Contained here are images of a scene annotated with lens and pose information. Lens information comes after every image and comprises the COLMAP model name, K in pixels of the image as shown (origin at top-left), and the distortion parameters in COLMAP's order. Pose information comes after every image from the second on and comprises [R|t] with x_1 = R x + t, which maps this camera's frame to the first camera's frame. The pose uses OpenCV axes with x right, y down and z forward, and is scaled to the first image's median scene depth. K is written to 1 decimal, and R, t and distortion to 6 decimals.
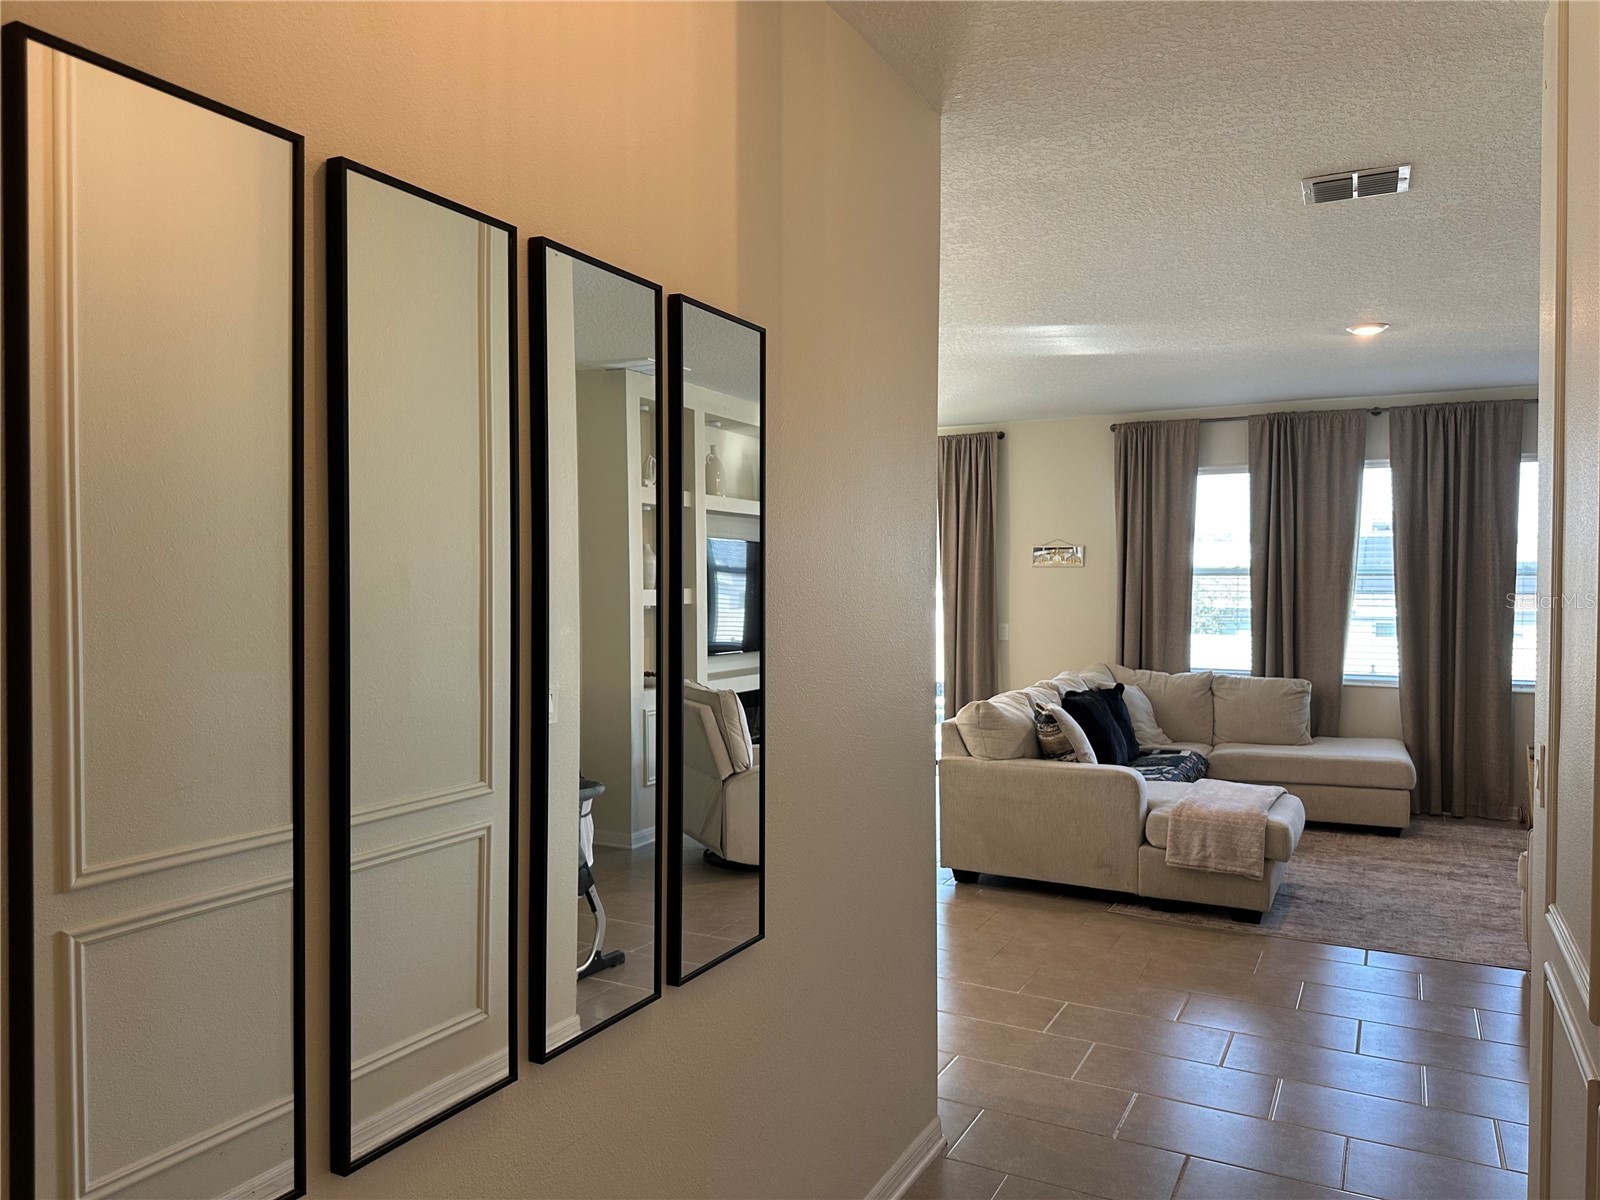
lens RADIAL K [[1116.2, 0, 831.0], [0, 1116.2, 598.2], [0, 0, 1]] dist [0.097272, -0.123348]
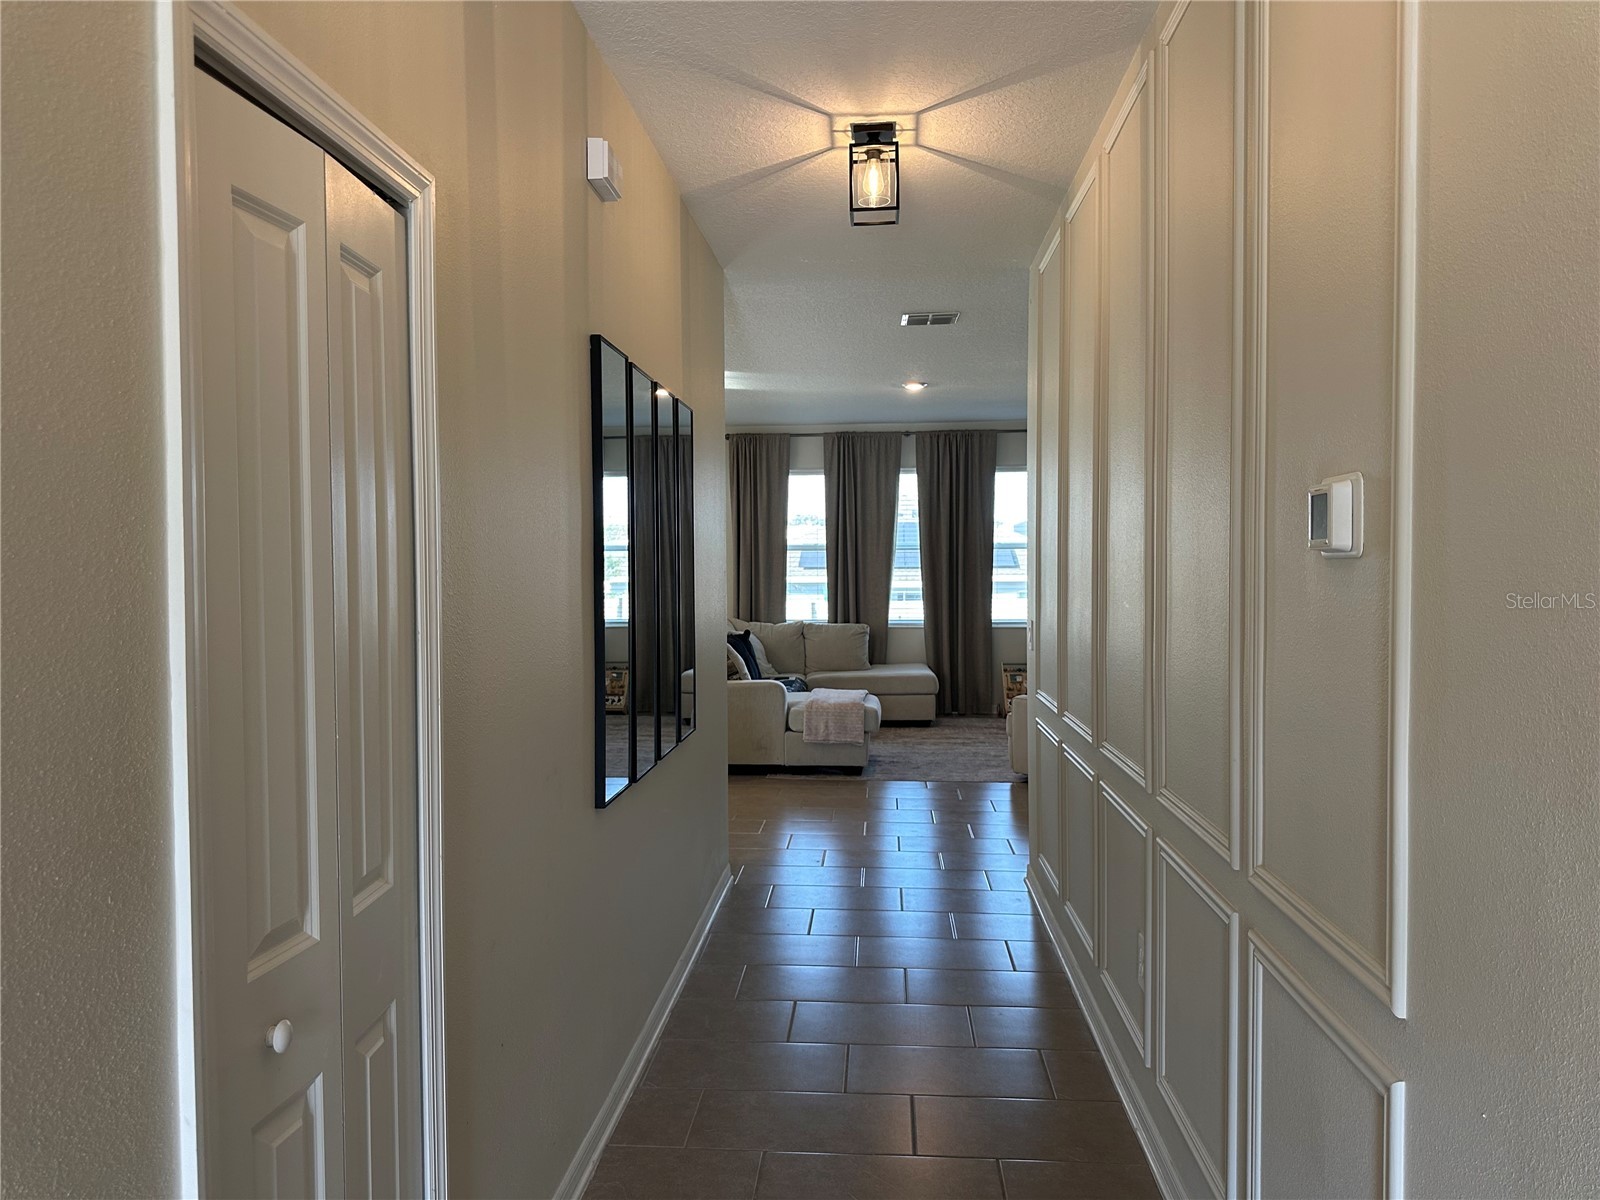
lens RADIAL K [[1116.2, 0, 780.6], [0, 1116.2, 590.8], [0, 0, 1]] dist [0.097272, -0.123348]
pose [[0.930691, -0.017863, 0.365371, -0.182720], [0.014959, 0.999830, 0.010778, 0.014370], [-0.365501, -0.004565, 0.930800, -0.246324]]
